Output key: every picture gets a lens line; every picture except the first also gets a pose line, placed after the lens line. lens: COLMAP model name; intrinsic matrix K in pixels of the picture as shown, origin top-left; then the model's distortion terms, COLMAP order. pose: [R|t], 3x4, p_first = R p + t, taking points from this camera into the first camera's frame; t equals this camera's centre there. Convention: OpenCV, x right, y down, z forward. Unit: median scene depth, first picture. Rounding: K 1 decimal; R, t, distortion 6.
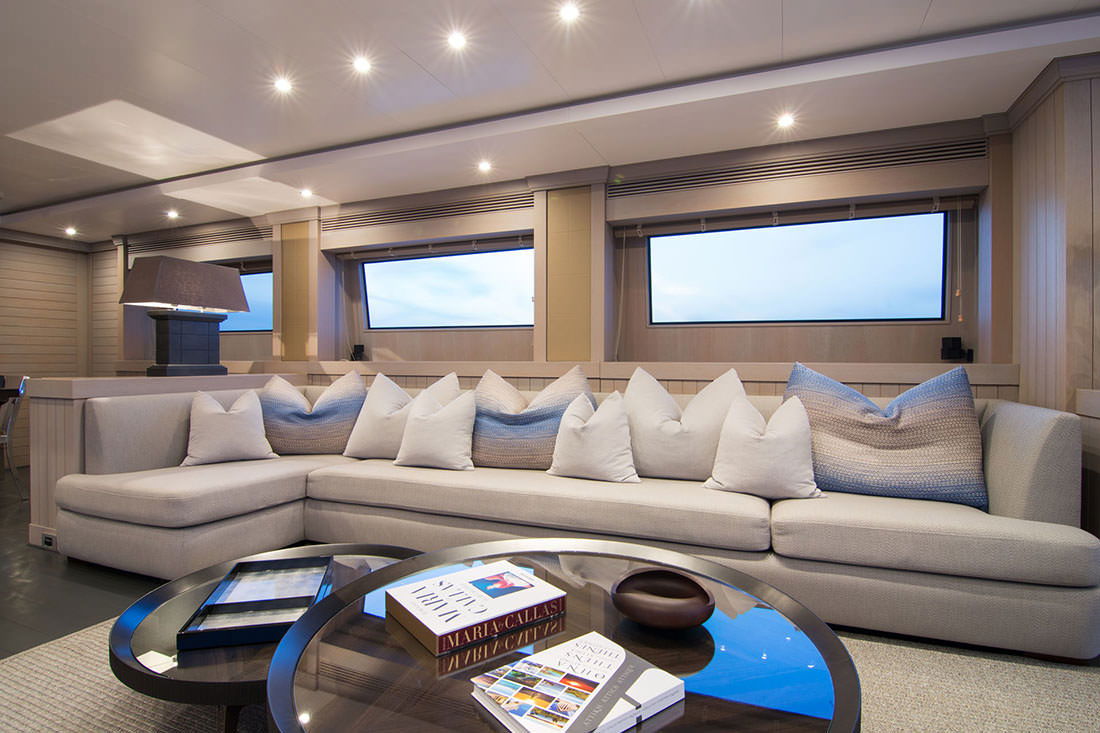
lens RADIAL K [[562.1, 0, 518.1], [0, 562.1, 359.6], [0, 0, 1]] dist [-0.004842, -0.000469]
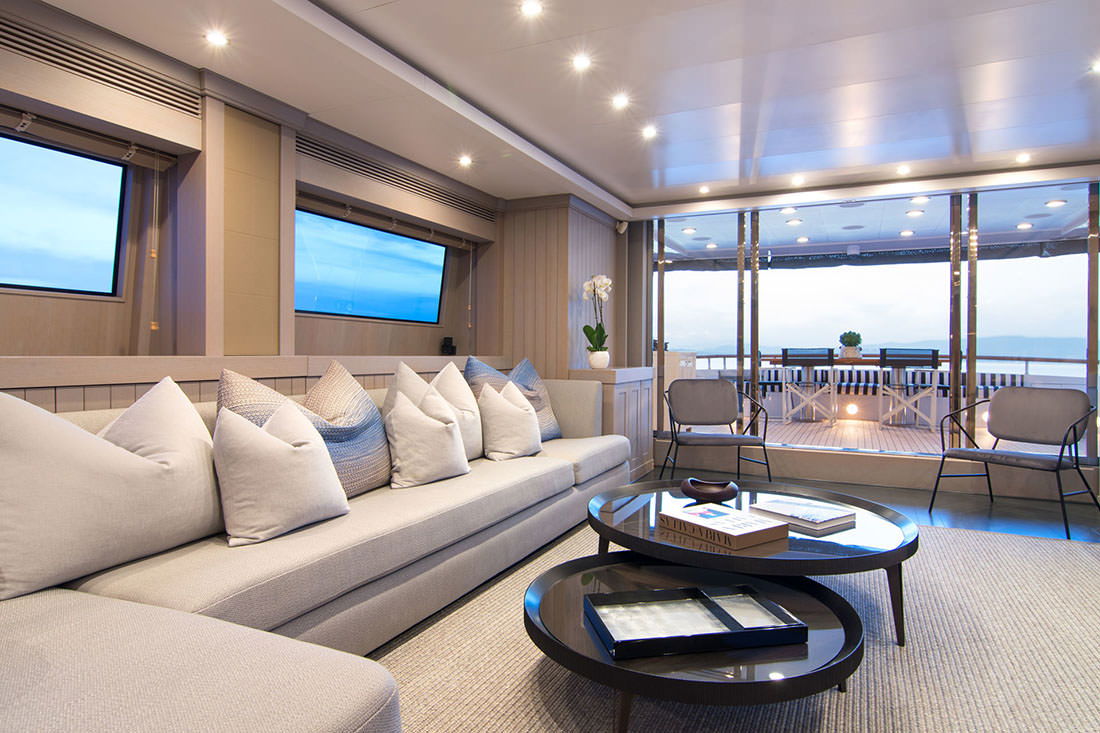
lens RADIAL K [[679.4, 0, 507.9], [0, 679.4, 364.4], [0, 0, 1]] dist [0.000952, 0.000286]
pose [[0.063933, -0.009387, 0.997910, -0.900266], [0.004824, 0.999947, 0.009097, 0.009541], [-0.997943, 0.004232, 0.063975, 0.734718]]
